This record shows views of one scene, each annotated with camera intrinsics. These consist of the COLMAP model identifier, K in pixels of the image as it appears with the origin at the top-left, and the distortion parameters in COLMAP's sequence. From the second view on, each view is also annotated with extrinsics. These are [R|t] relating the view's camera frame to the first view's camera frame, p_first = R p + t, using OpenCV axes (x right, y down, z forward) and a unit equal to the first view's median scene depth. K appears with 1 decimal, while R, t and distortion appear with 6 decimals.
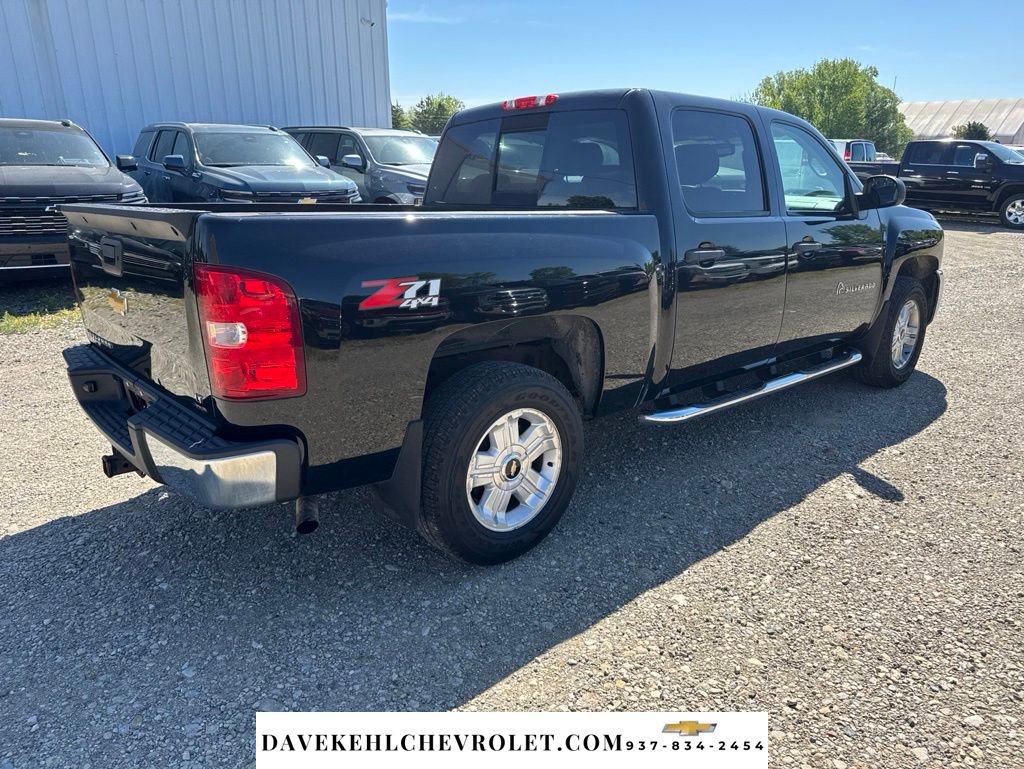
lens RADIAL K [[694.8, 0, 517.5], [0, 694.8, 379.2], [0, 0, 1]] dist [0.001782, -0.016496]
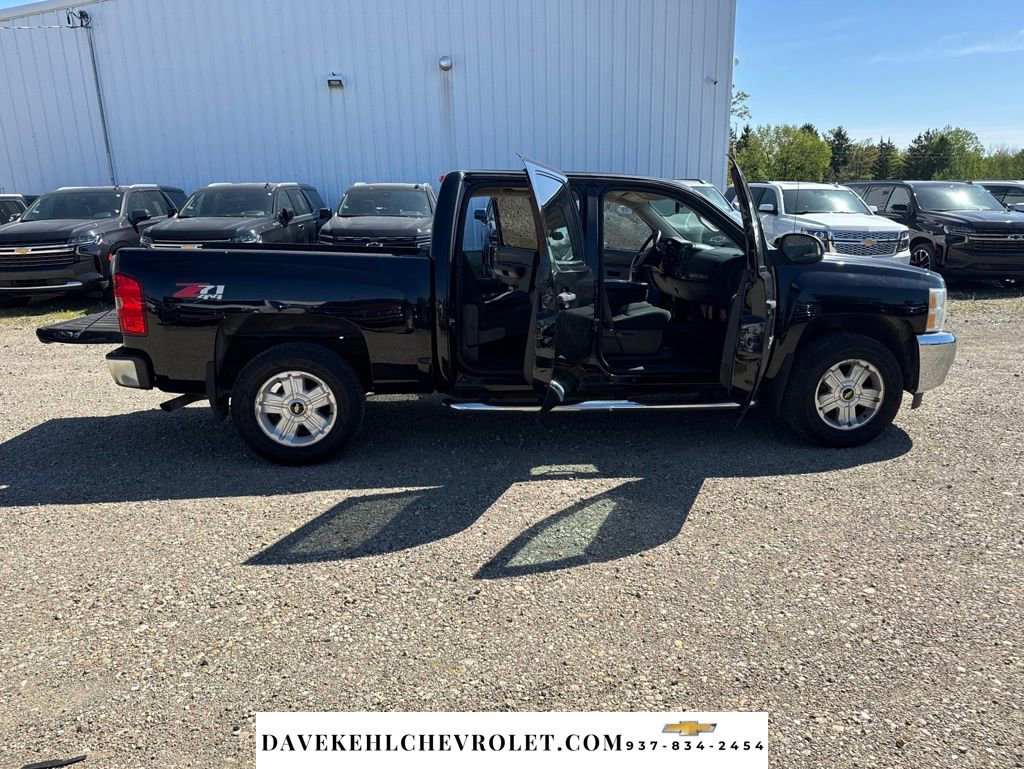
lens RADIAL K [[690.2, 0, 509.8], [0, 690.2, 383.7], [0, 0, 1]] dist [0.005755, -0.019421]
pose [[0.820636, 0.128199, -0.556885, 1.228458], [-0.156895, 0.987608, -0.003848, 0.001152], [0.549491, 0.090530, 0.830581, -0.063191]]
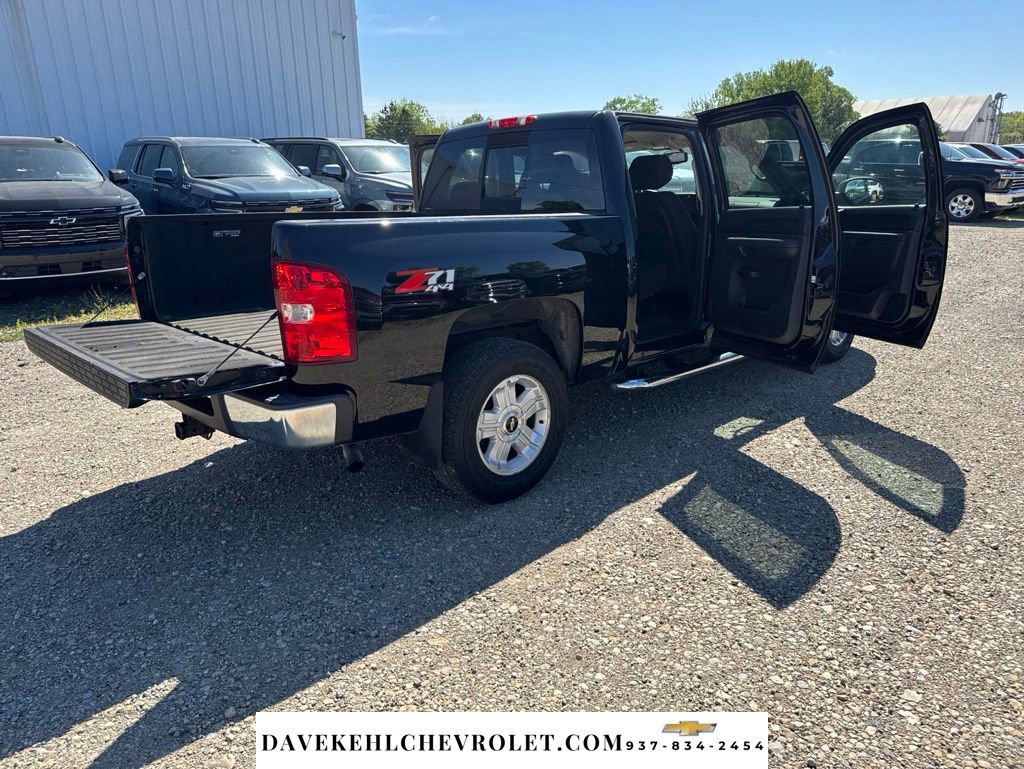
lens RADIAL K [[690.2, 0, 512.0], [0, 690.2, 384.5], [0, 0, 1]] dist [0.005009, -0.015531]
pose [[0.999047, -0.028753, 0.032837, -0.042070], [0.028636, 0.999582, 0.004026, 0.050797], [-0.032939, -0.003082, 0.999453, -0.210685]]
